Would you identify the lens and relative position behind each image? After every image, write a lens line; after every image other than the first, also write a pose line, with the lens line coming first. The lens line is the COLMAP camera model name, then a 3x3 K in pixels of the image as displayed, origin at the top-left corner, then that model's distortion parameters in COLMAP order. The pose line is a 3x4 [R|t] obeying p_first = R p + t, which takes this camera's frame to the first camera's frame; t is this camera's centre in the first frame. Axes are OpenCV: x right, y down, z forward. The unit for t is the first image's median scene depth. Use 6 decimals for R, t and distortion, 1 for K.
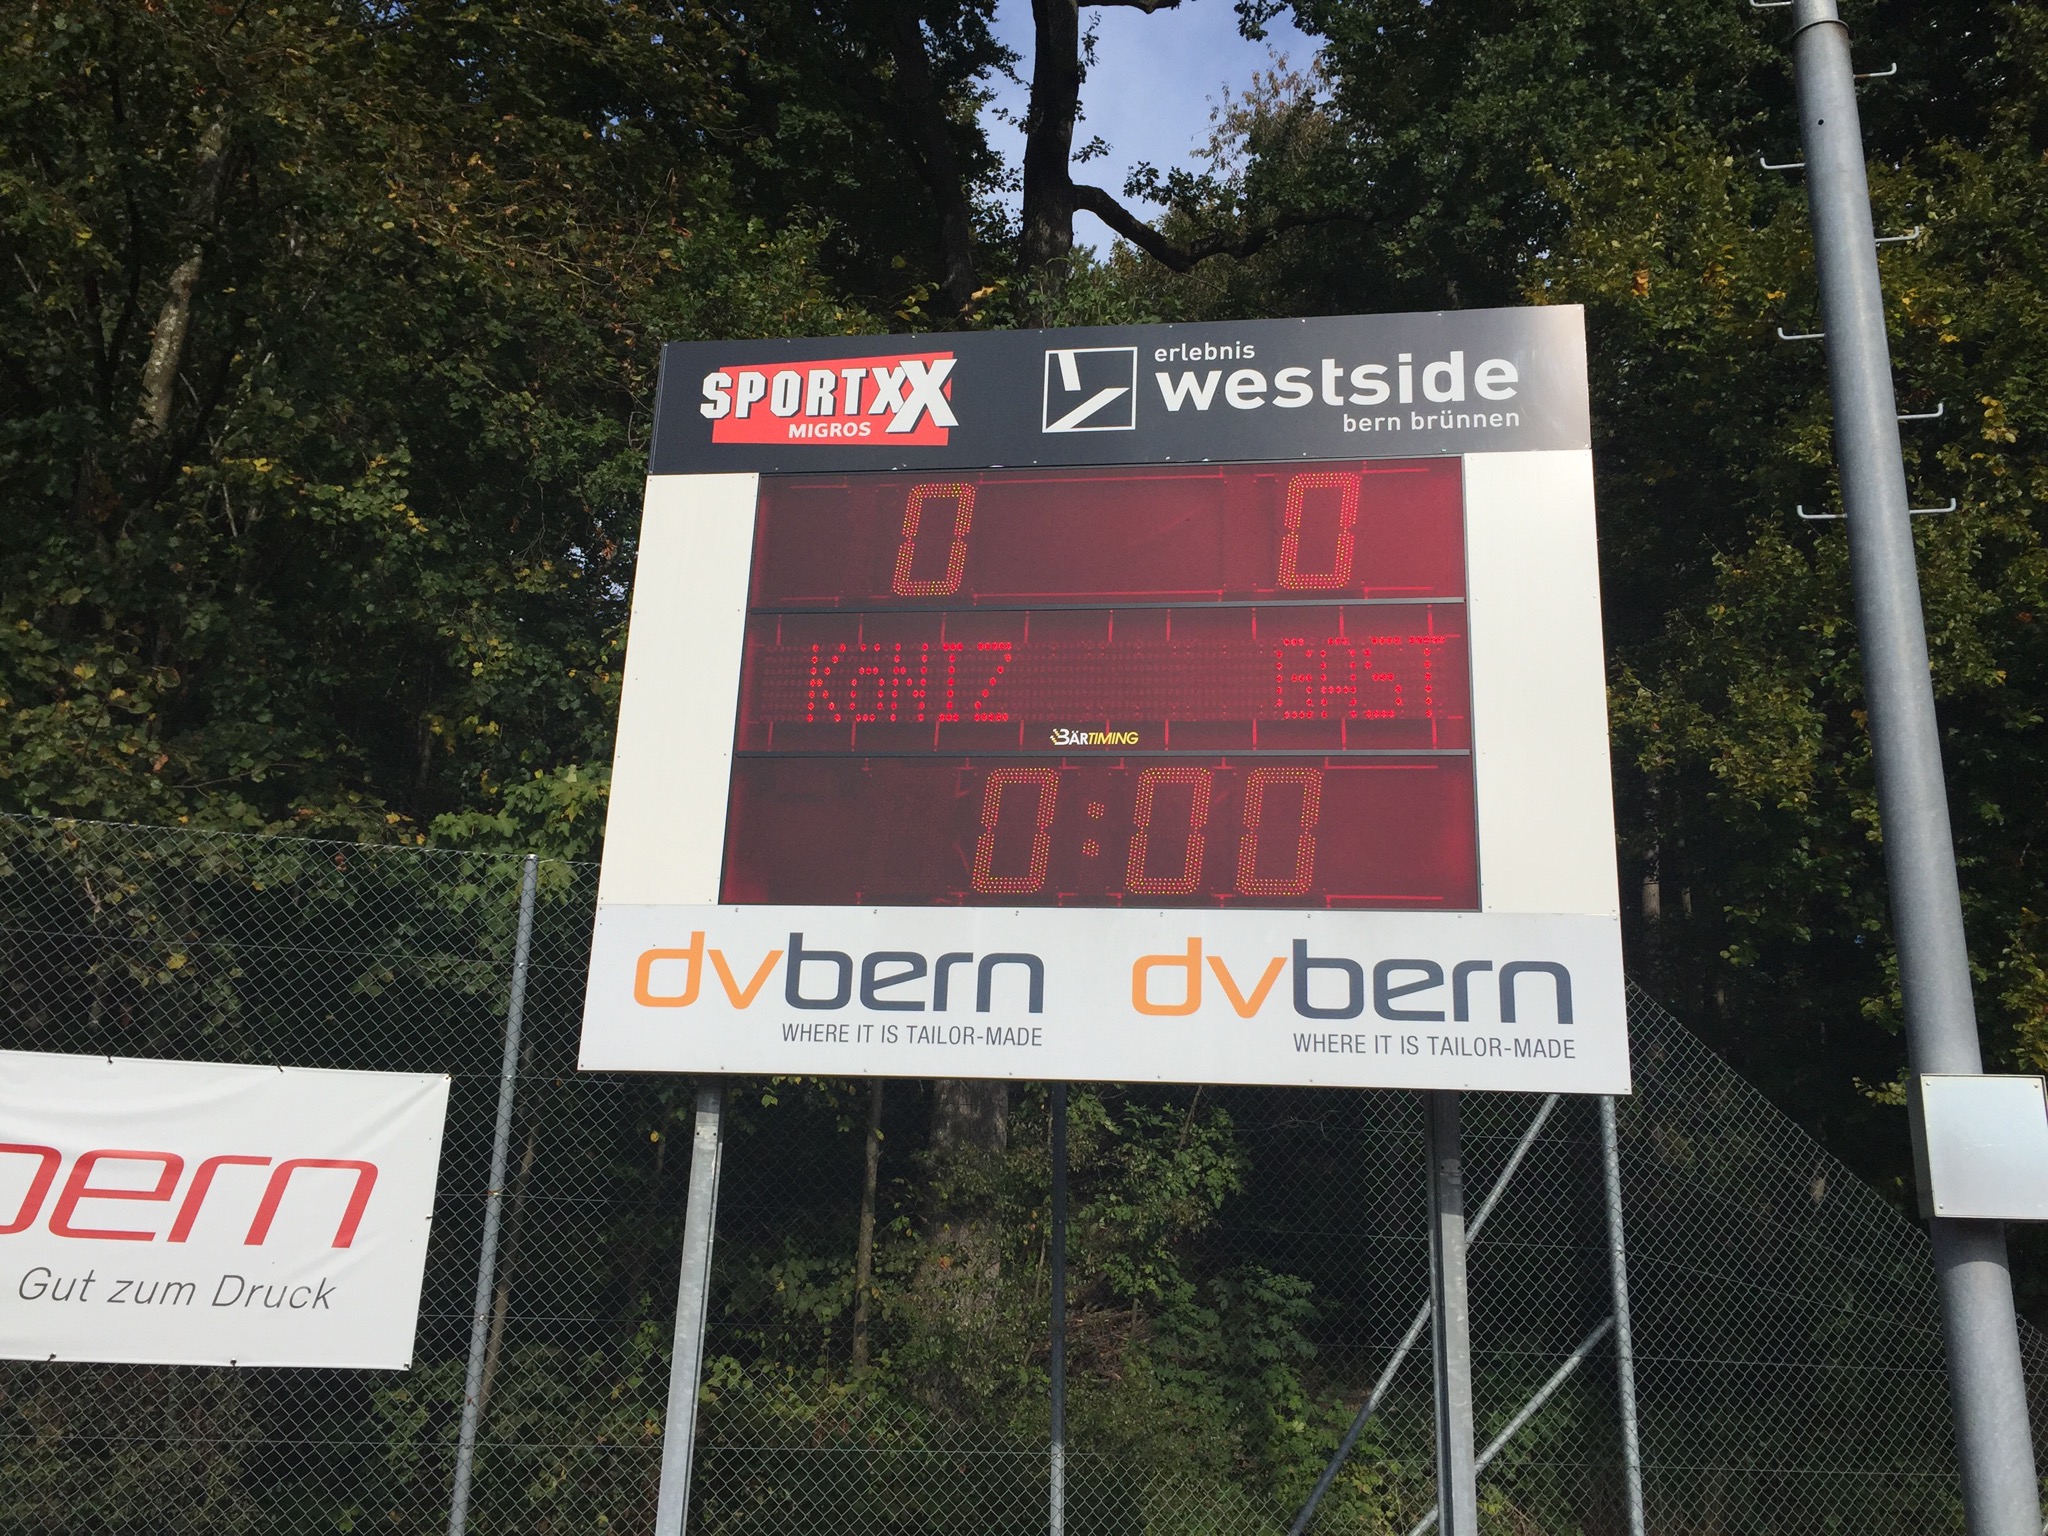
lens RADIAL K [[1743.6, 0, 1028.9], [0, 1743.6, 805.8], [0, 0, 1]] dist [0.047802, 0.002395]
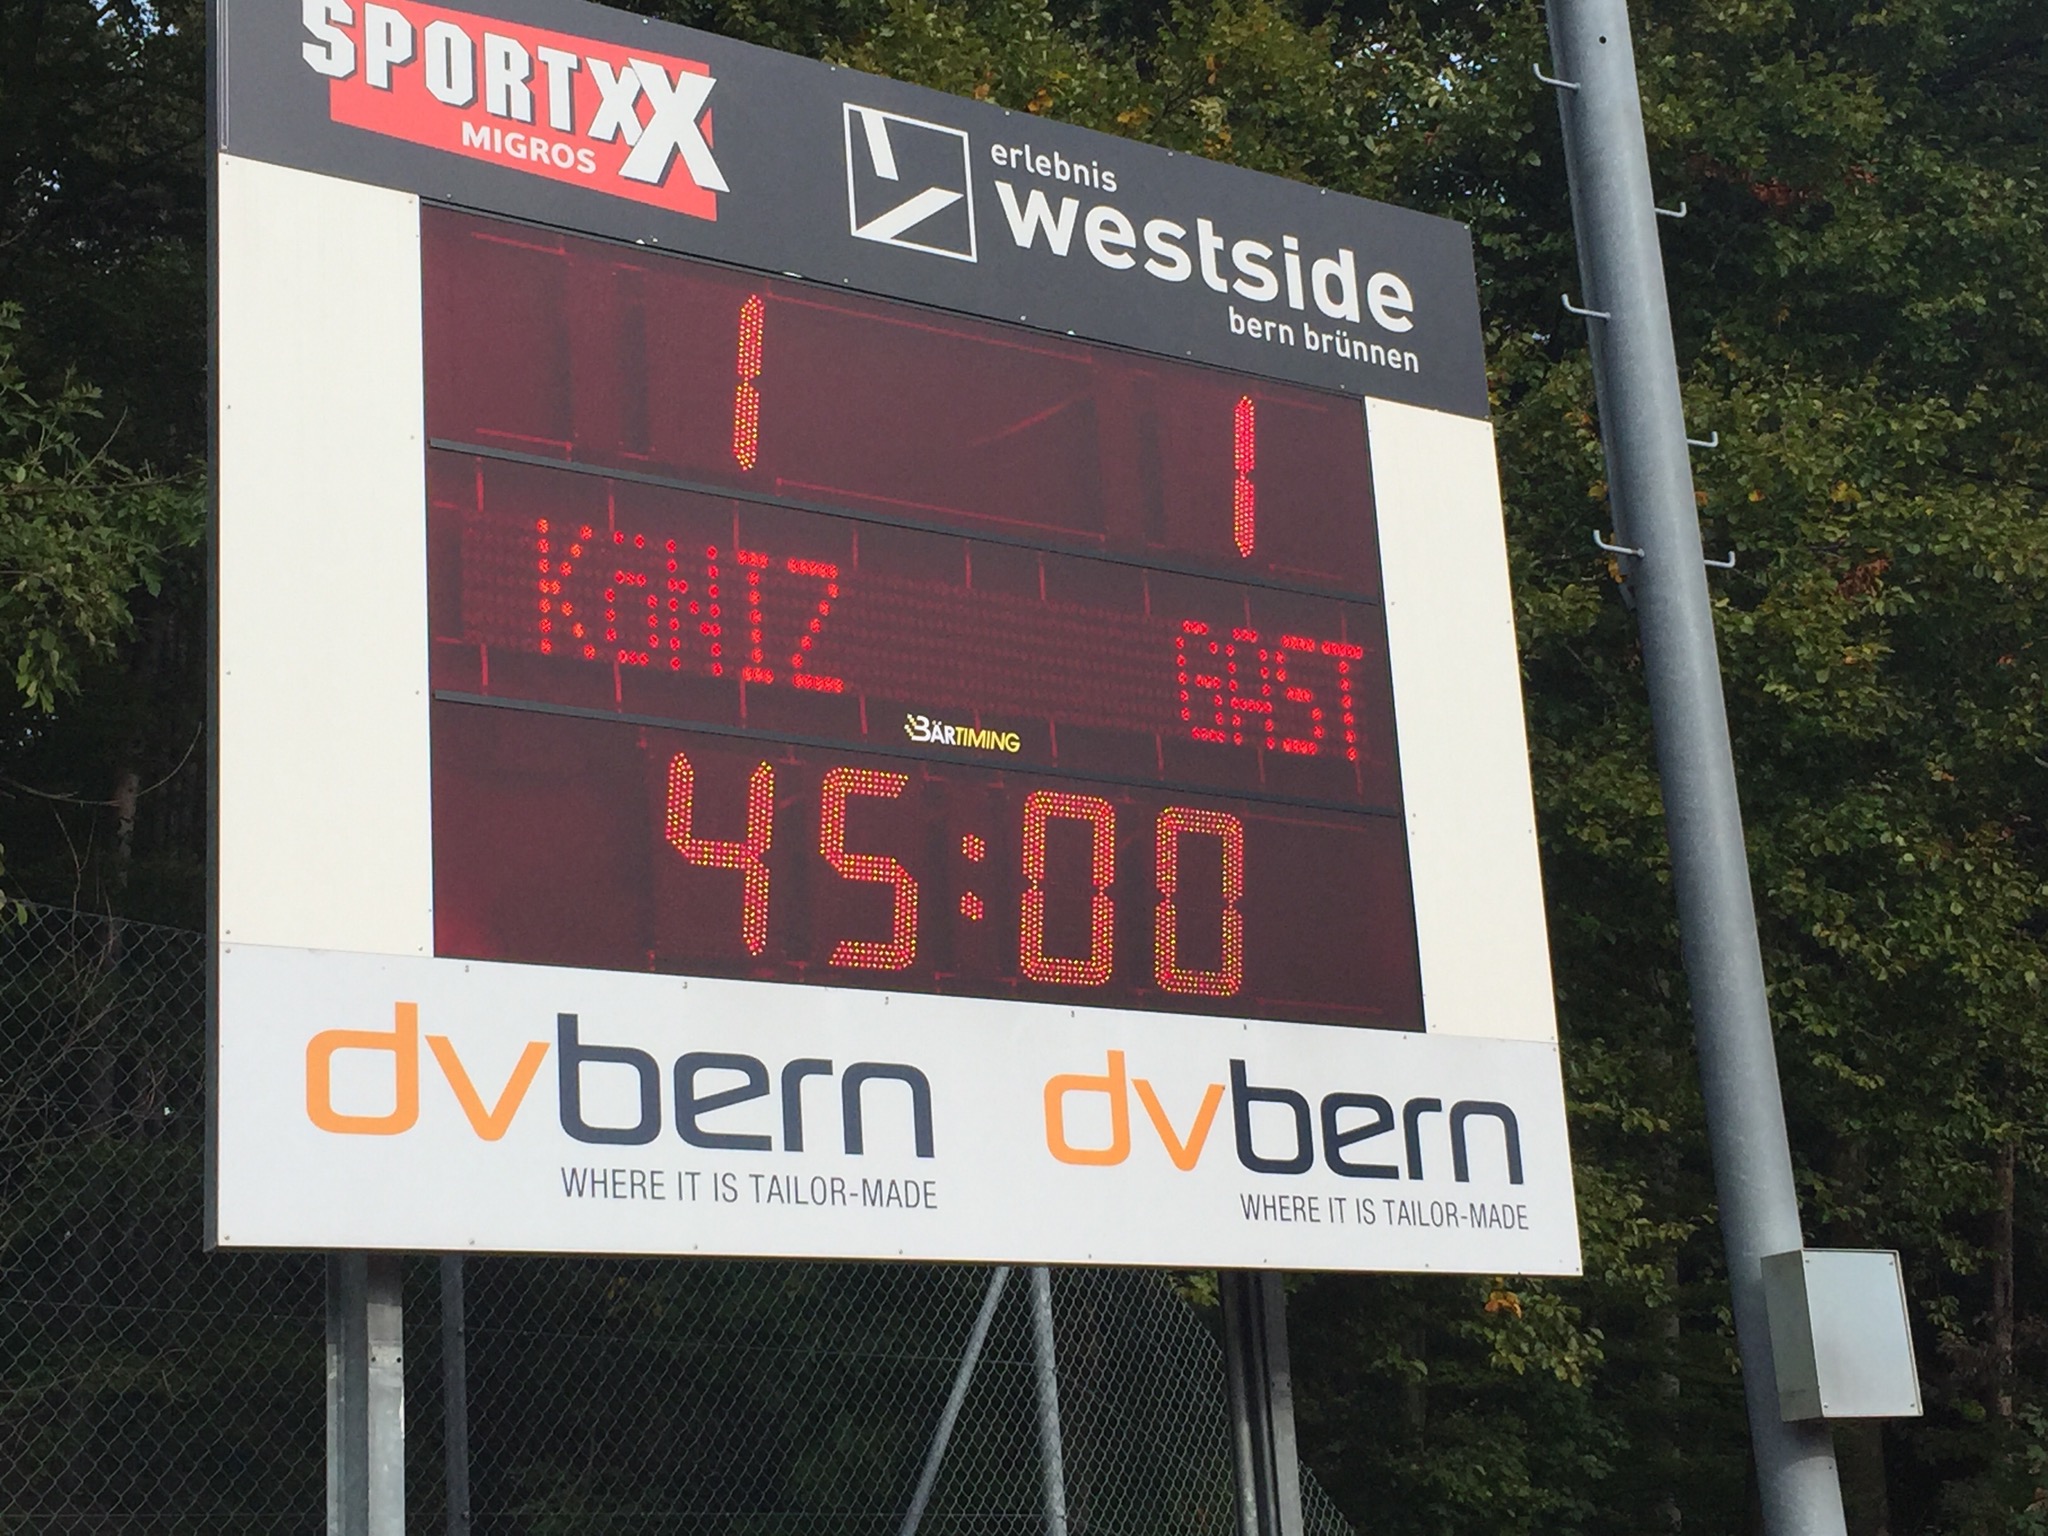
lens RADIAL K [[3073.9, 0, 1024.0], [0, 3073.9, 768.0], [0, 0, 1]] dist [0.043606, 0.108827]
pose [[0.766306, 0.097161, 0.635086, -0.649684], [-0.105718, 0.994094, -0.024525, -0.001042], [-0.633718, -0.048347, 0.772052, 0.092373]]
